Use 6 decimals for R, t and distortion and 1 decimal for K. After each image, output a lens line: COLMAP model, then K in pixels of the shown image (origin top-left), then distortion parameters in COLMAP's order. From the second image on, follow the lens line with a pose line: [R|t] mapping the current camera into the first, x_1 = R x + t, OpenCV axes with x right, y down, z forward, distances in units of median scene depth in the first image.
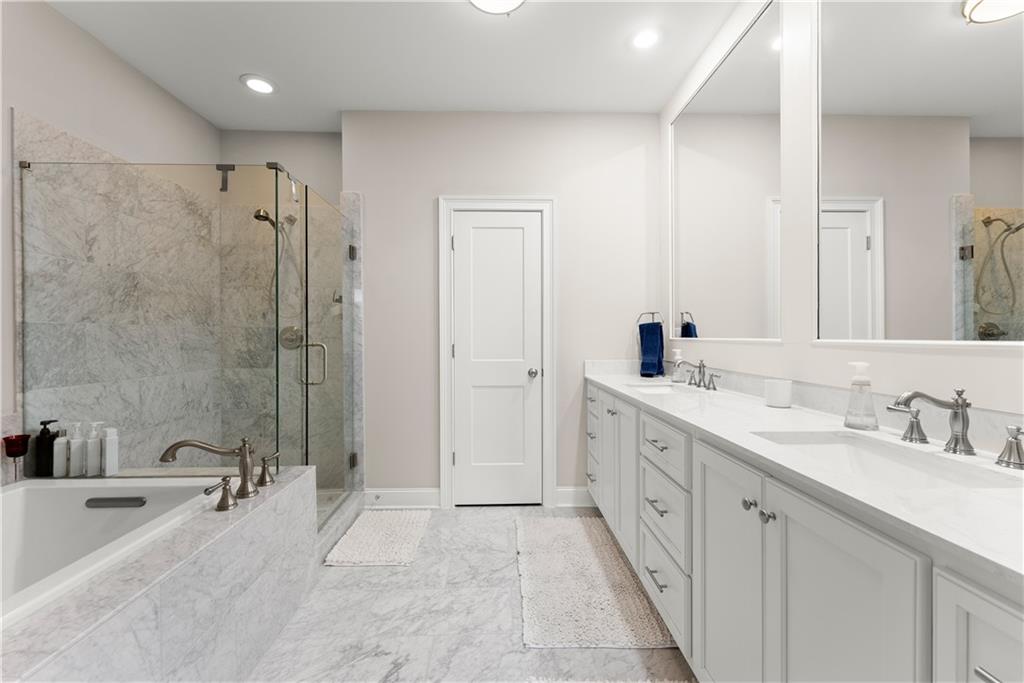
lens RADIAL K [[416.3, 0, 509.4], [0, 416.3, 334.3], [0, 0, 1]] dist [0.001383, 0.000447]
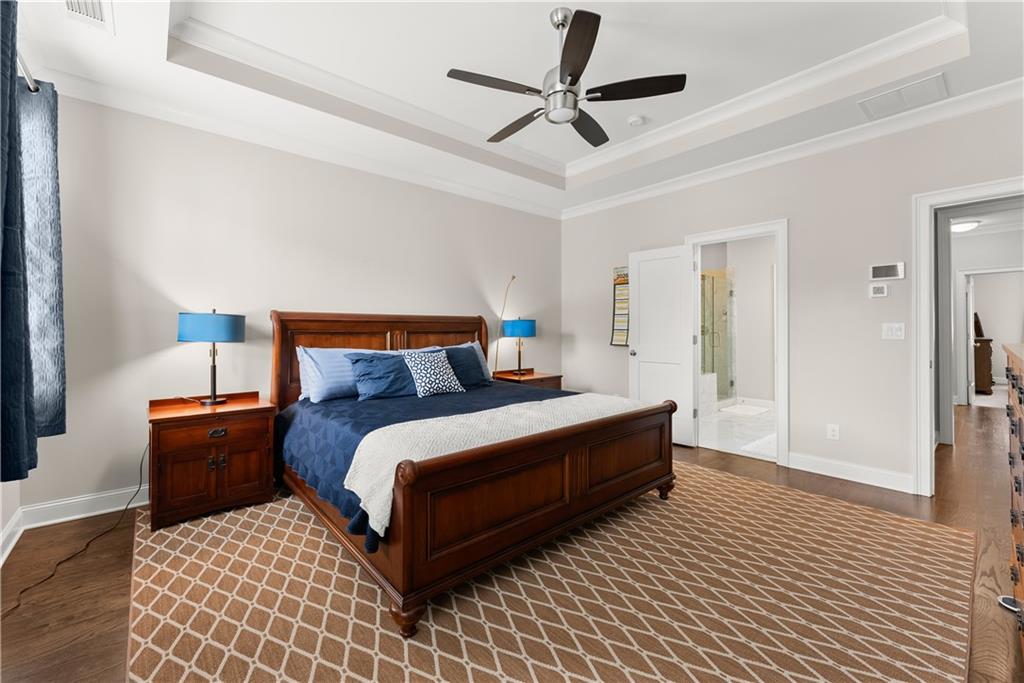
lens RADIAL K [[416.3, 0, 509.4], [0, 416.3, 334.3], [0, 0, 1]] dist [0.001383, 0.000447]
pose [[0.632955, 0.004224, -0.774177, 0.823374], [0.004866, 0.999944, 0.009434, 0.005423], [0.774173, -0.009739, 0.632899, -1.843763]]
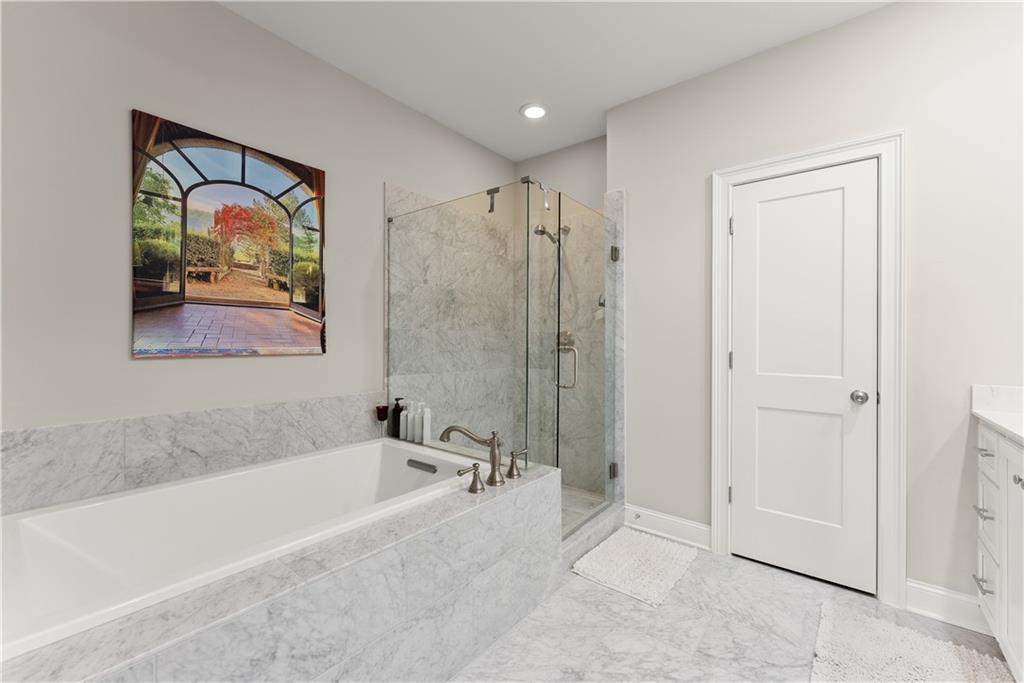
lens RADIAL K [[423.4, 0, 508.0], [0, 423.4, 337.8], [0, 0, 1]] dist [0.002918, 0.000304]
pose [[0.760162, 0.005208, -0.649712, 0.091930], [-0.009148, 0.999955, -0.002688, 0.003084], [0.649669, 0.007987, 0.760175, 0.128550]]
